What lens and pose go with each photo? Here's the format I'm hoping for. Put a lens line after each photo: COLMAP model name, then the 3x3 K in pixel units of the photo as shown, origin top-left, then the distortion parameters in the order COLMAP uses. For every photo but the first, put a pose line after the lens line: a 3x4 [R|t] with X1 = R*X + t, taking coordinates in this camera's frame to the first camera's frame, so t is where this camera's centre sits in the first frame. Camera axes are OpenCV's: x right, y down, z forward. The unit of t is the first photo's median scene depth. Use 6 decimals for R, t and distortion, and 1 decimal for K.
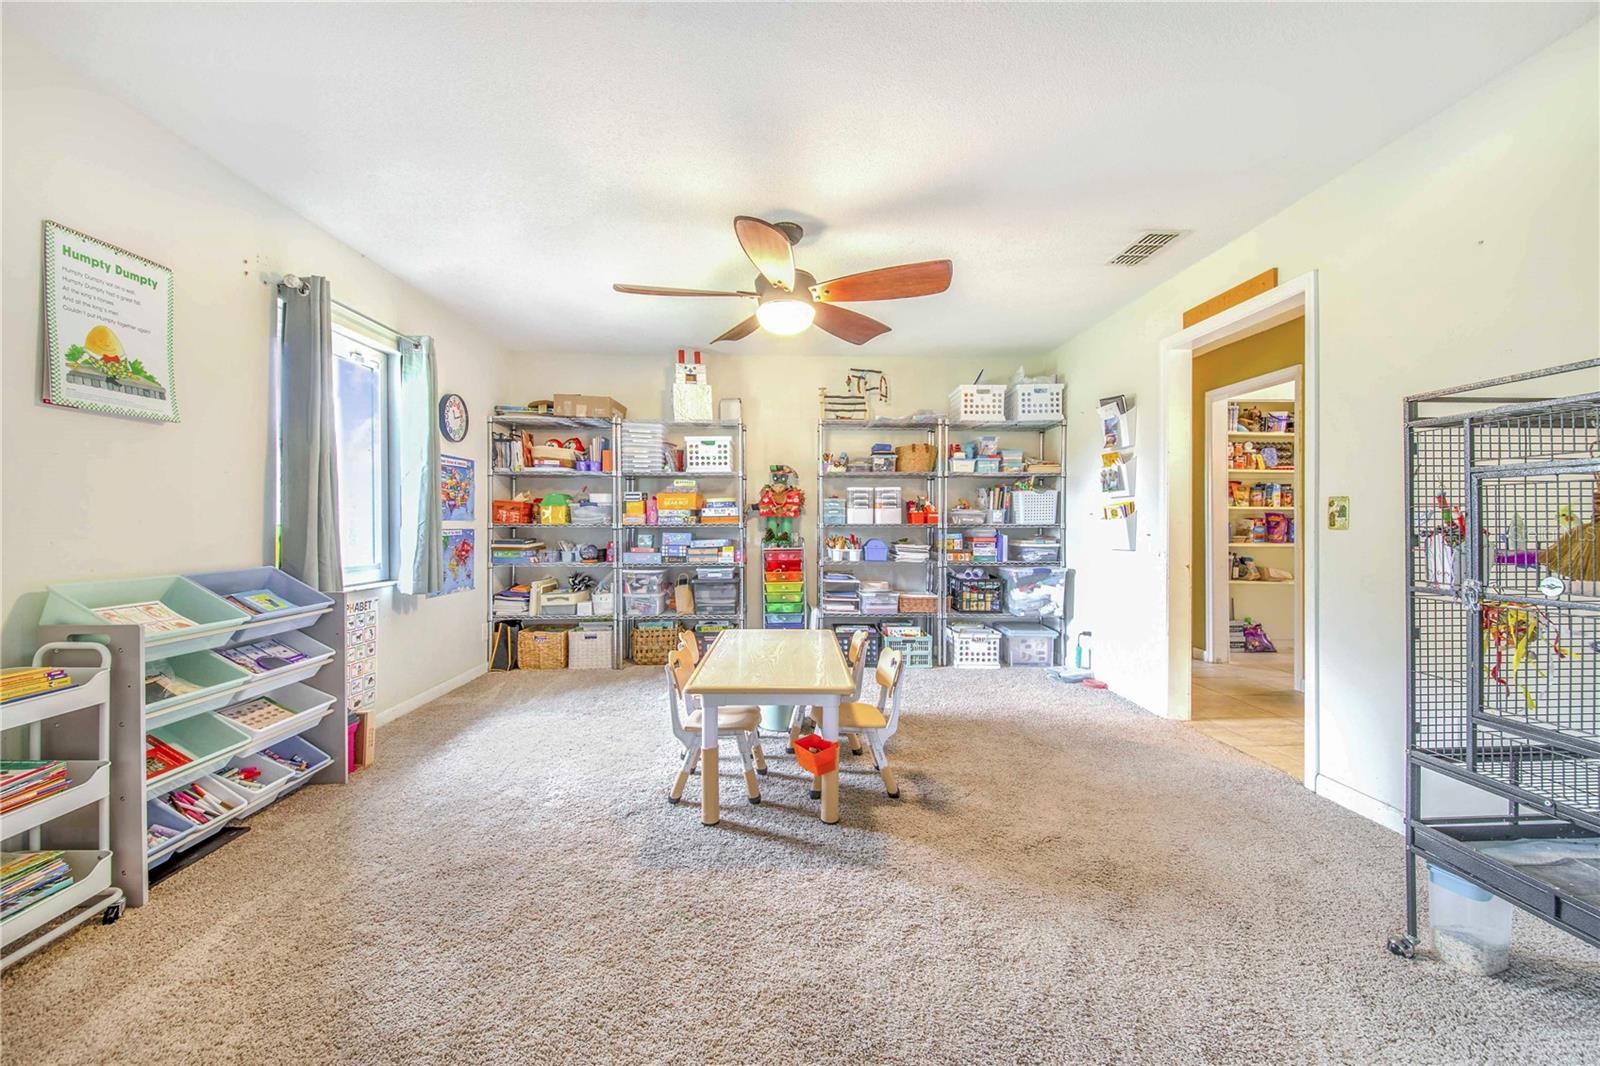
lens RADIAL K [[639.0, 0, 807.2], [0, 639.0, 513.8], [0, 0, 1]] dist [-0.009168, -0.003299]
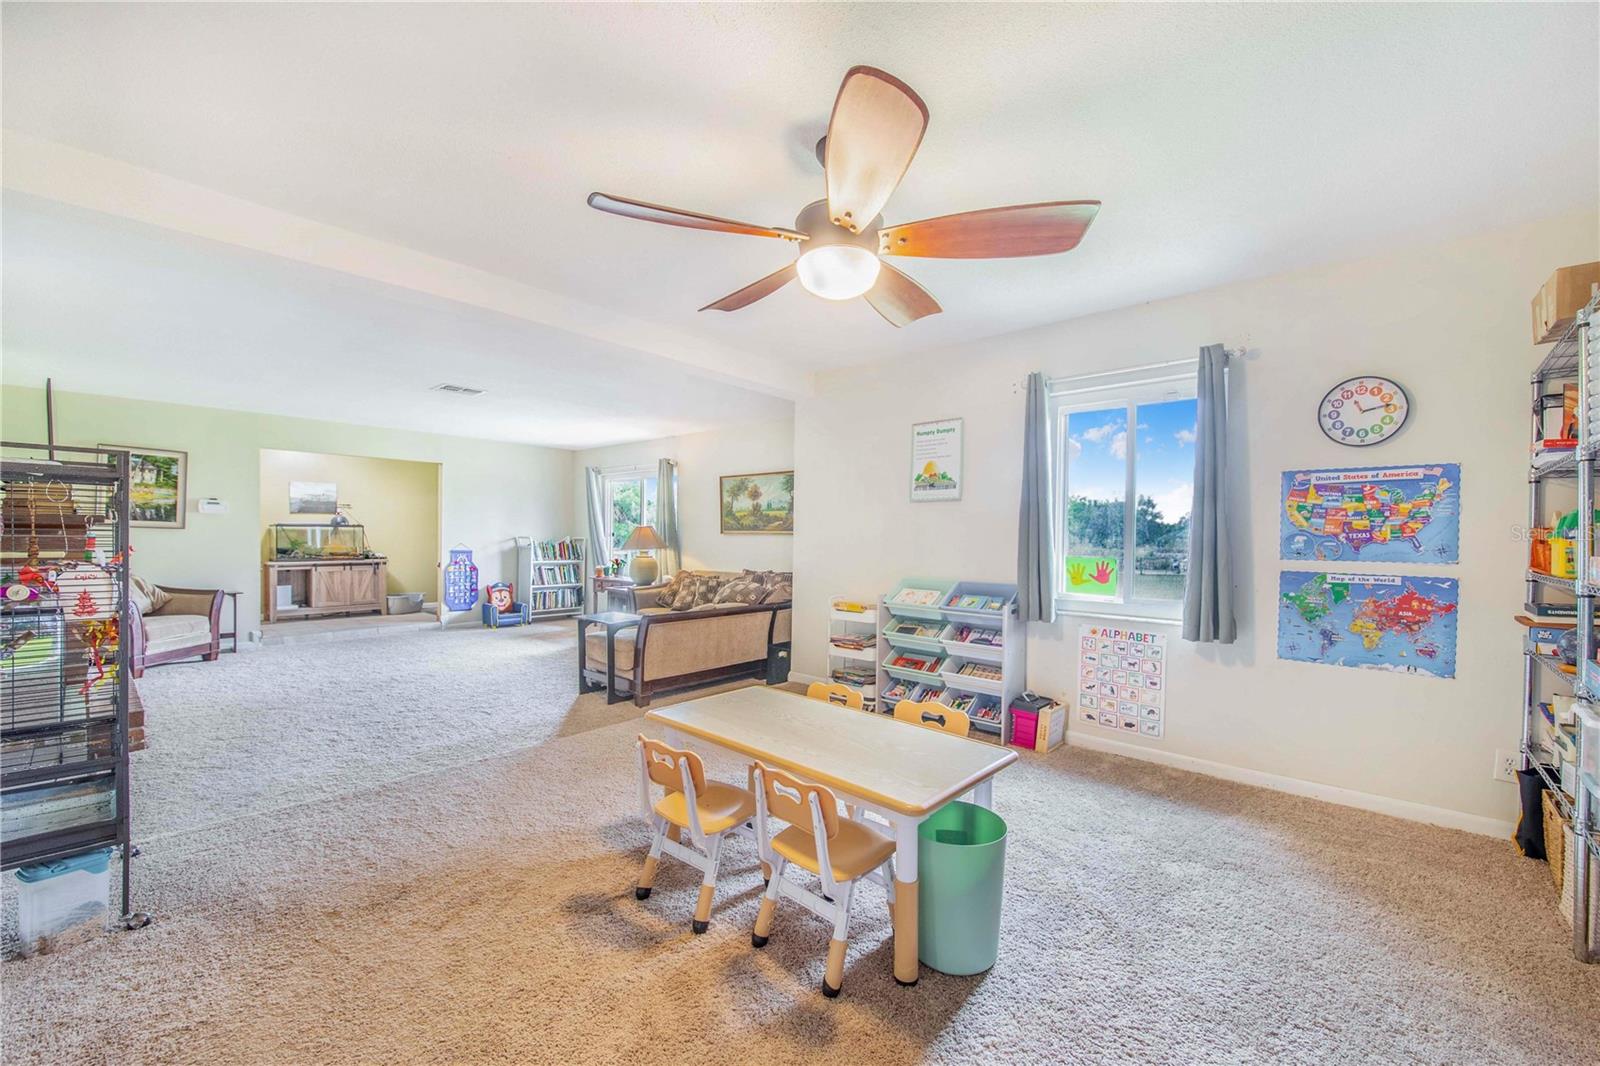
lens RADIAL K [[639.0, 0, 808.3], [0, 639.0, 536.5], [0, 0, 1]] dist [-0.009168, -0.003299]
pose [[-0.675161, -0.009853, -0.737604, 0.716274], [-0.004503, 0.999947, -0.009235, -0.018202], [0.737656, -0.002913, -0.675170, 2.029538]]
